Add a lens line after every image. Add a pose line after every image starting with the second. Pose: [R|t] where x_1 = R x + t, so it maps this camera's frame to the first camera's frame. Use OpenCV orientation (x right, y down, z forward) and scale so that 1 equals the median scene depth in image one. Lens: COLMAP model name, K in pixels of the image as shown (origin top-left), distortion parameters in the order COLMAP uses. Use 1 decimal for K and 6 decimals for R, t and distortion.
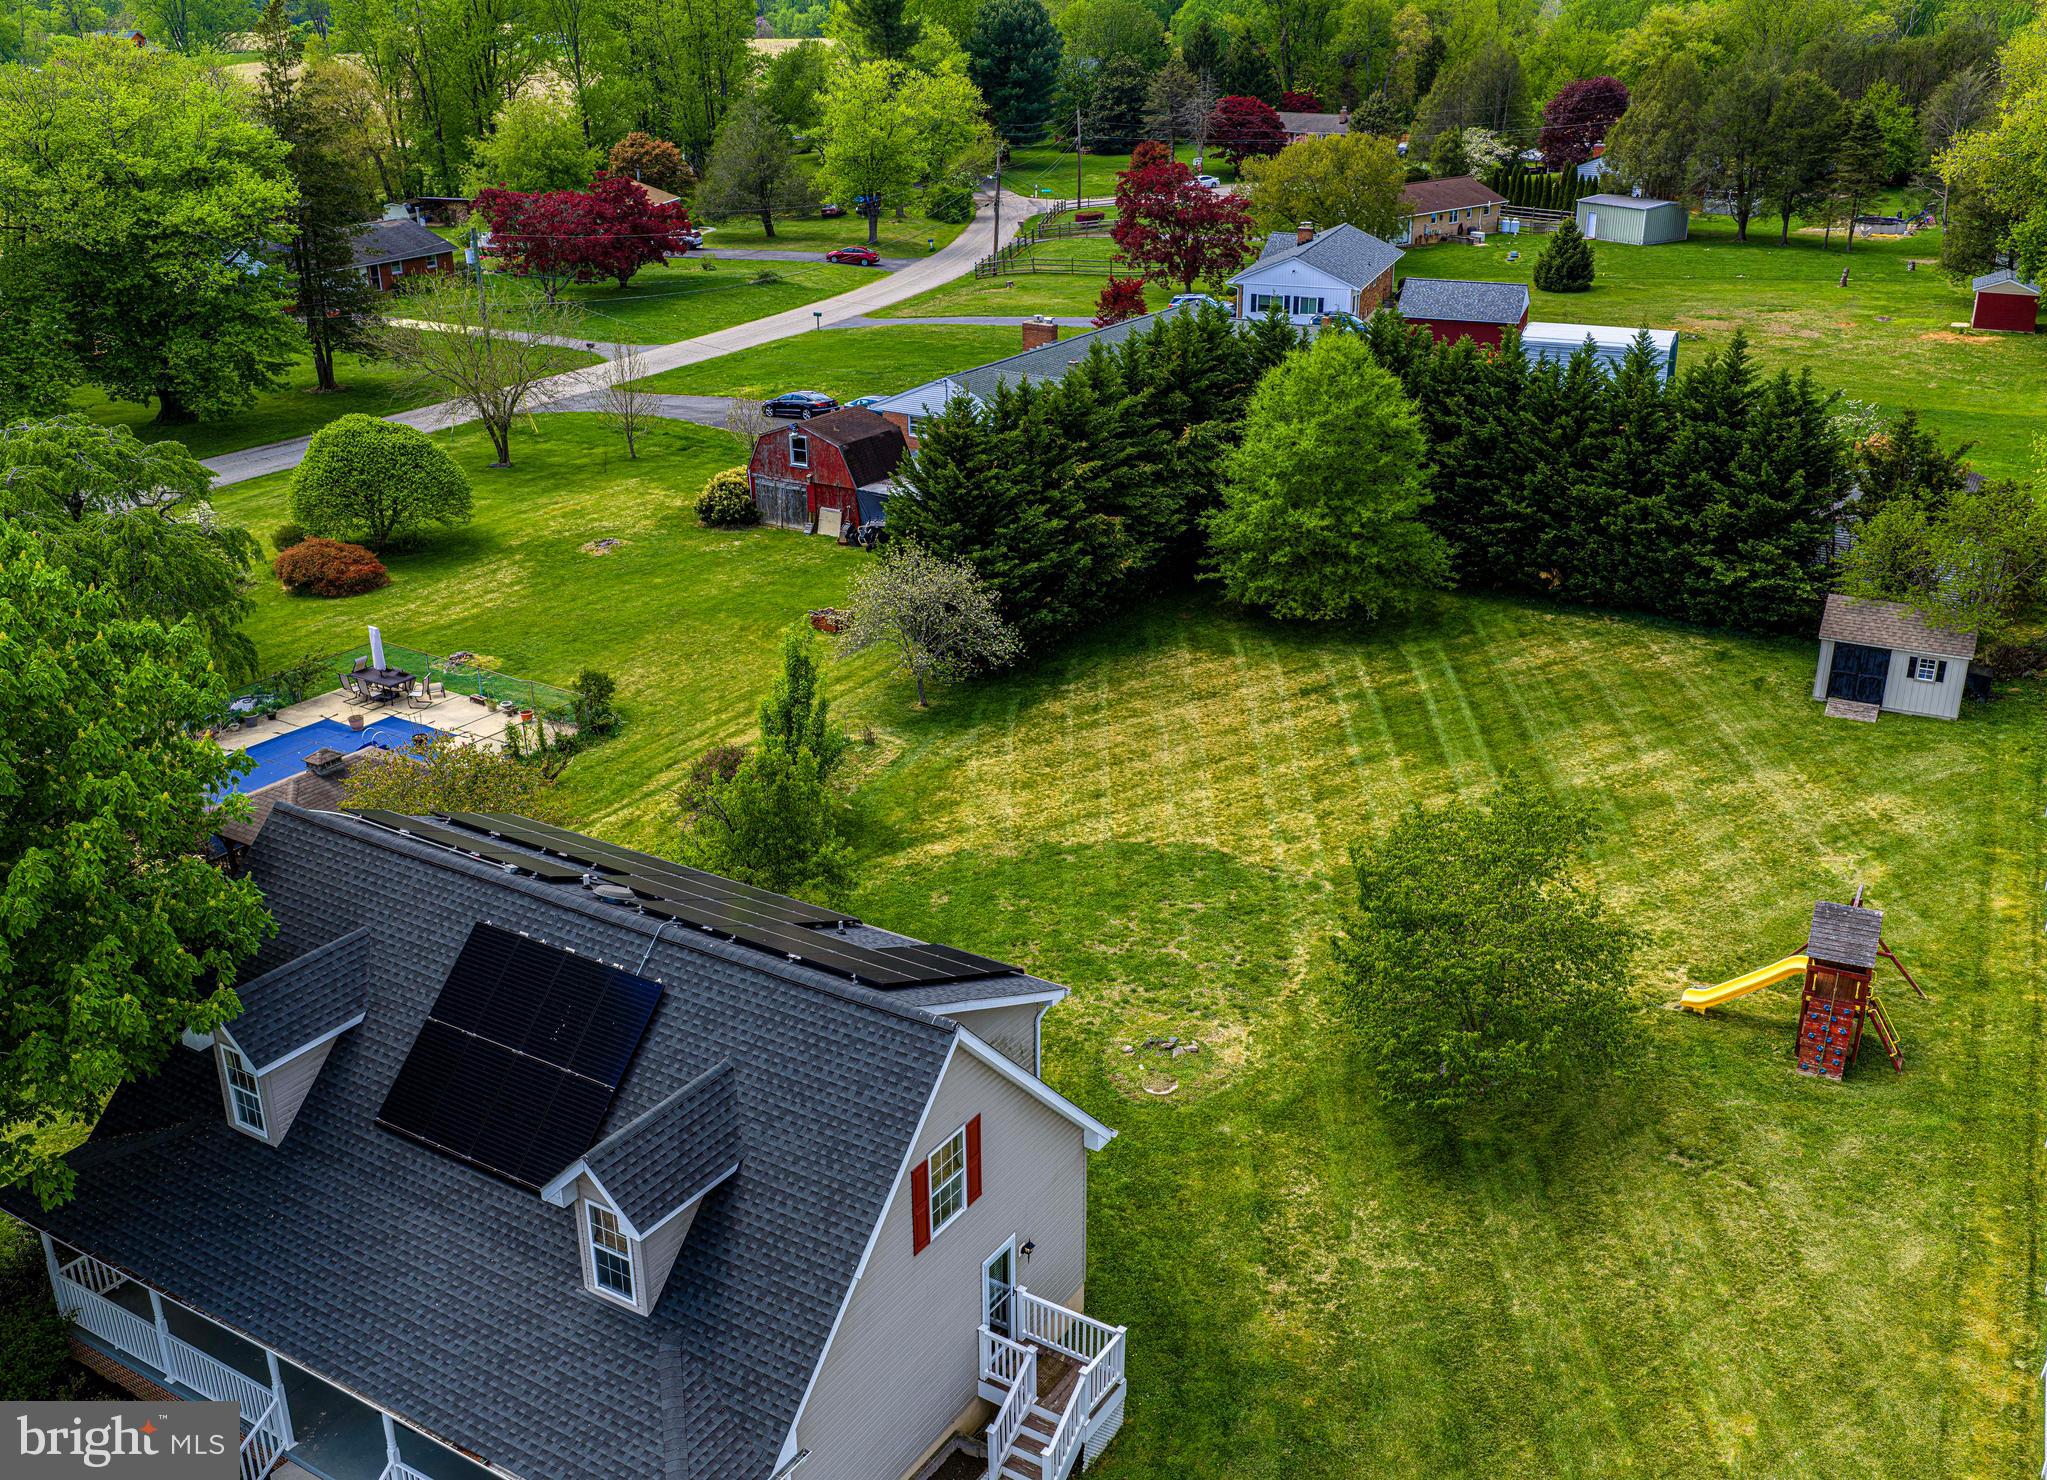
lens RADIAL K [[1815.1, 0, 1082.2], [0, 1815.1, 734.4], [0, 0, 1]] dist [0.012952, -0.008194]
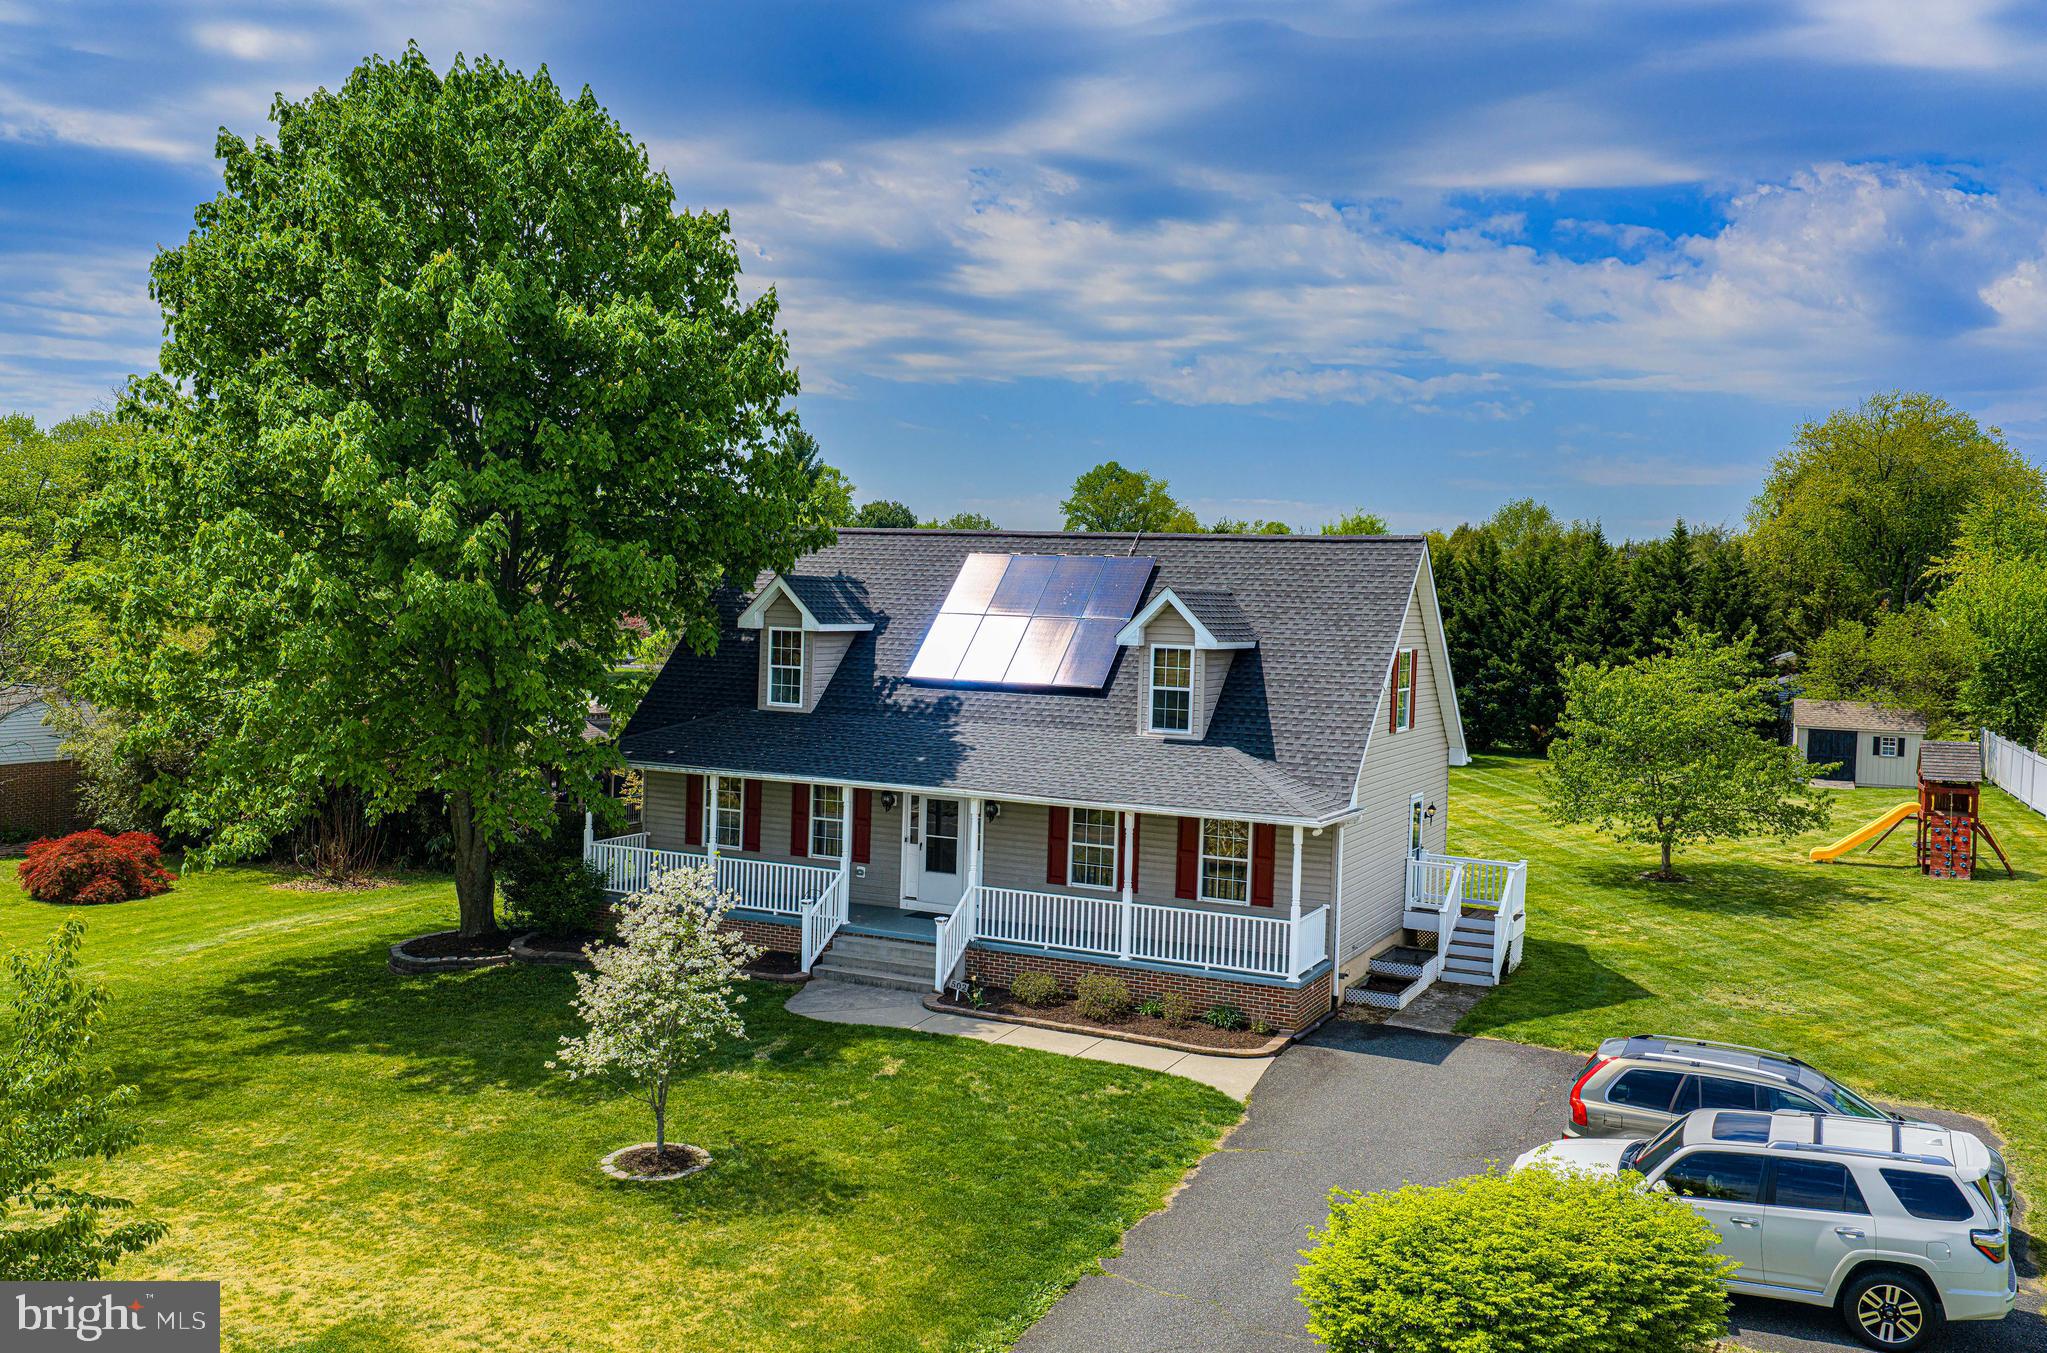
lens RADIAL K [[1710.1, 0, 1023.5], [0, 1710.1, 676.5], [0, 0, 1]] dist [0.005794, -0.005972]
pose [[0.997056, 0.016502, 0.074882, -0.163254], [0.008044, 0.948666, -0.316177, 0.235284], [-0.076256, 0.315849, 0.945740, -0.031735]]
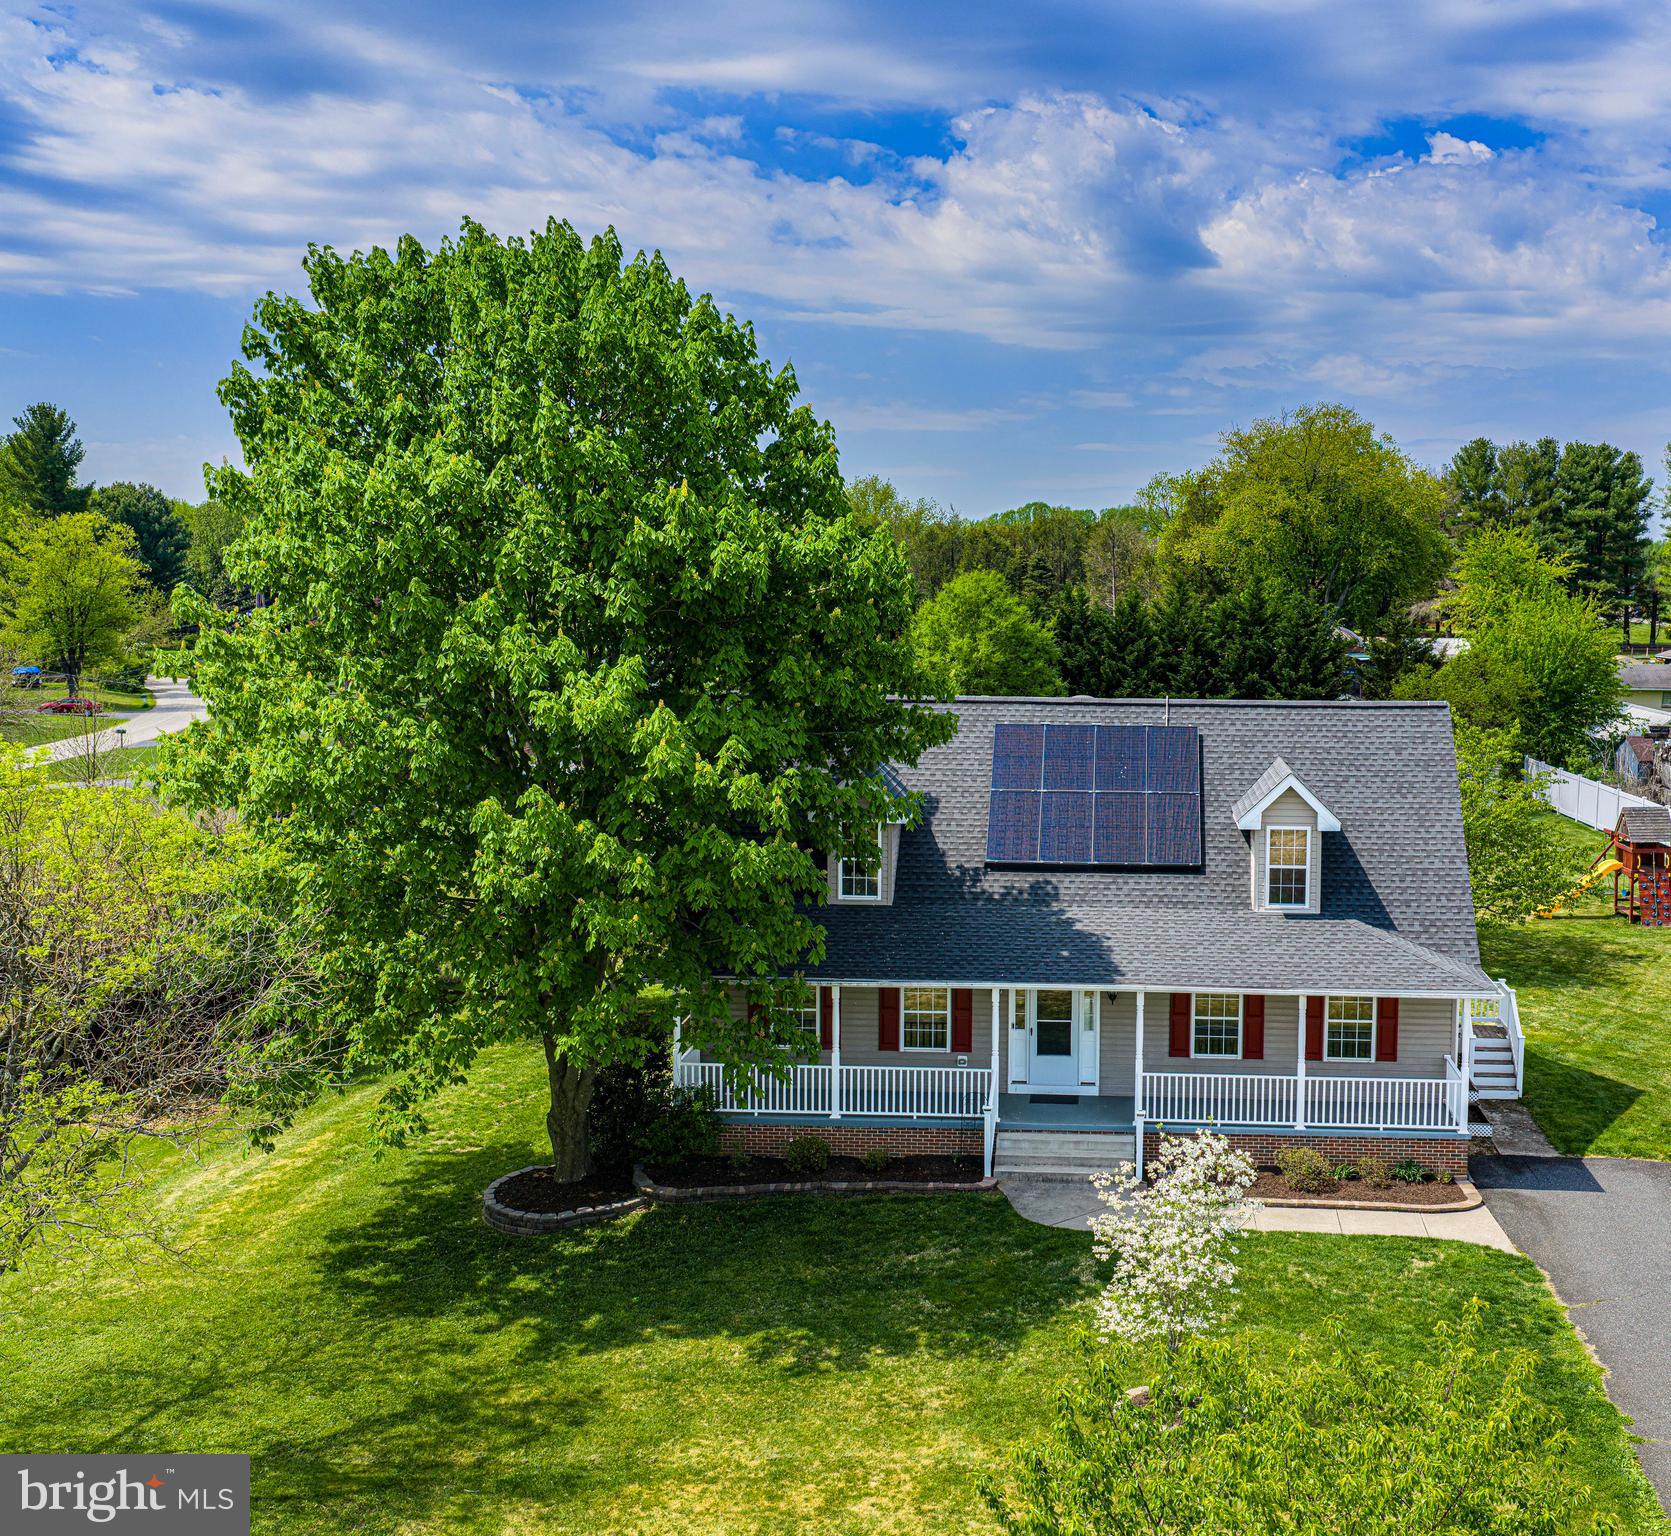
lens RADIAL K [[1892.6, 0, 974.1], [0, 1892.6, 857.8], [0, 0, 1]] dist [0.017682, 0.011673]
pose [[0.897636, -0.070934, 0.434991, -0.384895], [0.163351, 0.970217, -0.178874, 0.177712], [-0.409347, 0.231620, 0.882489, -0.038400]]
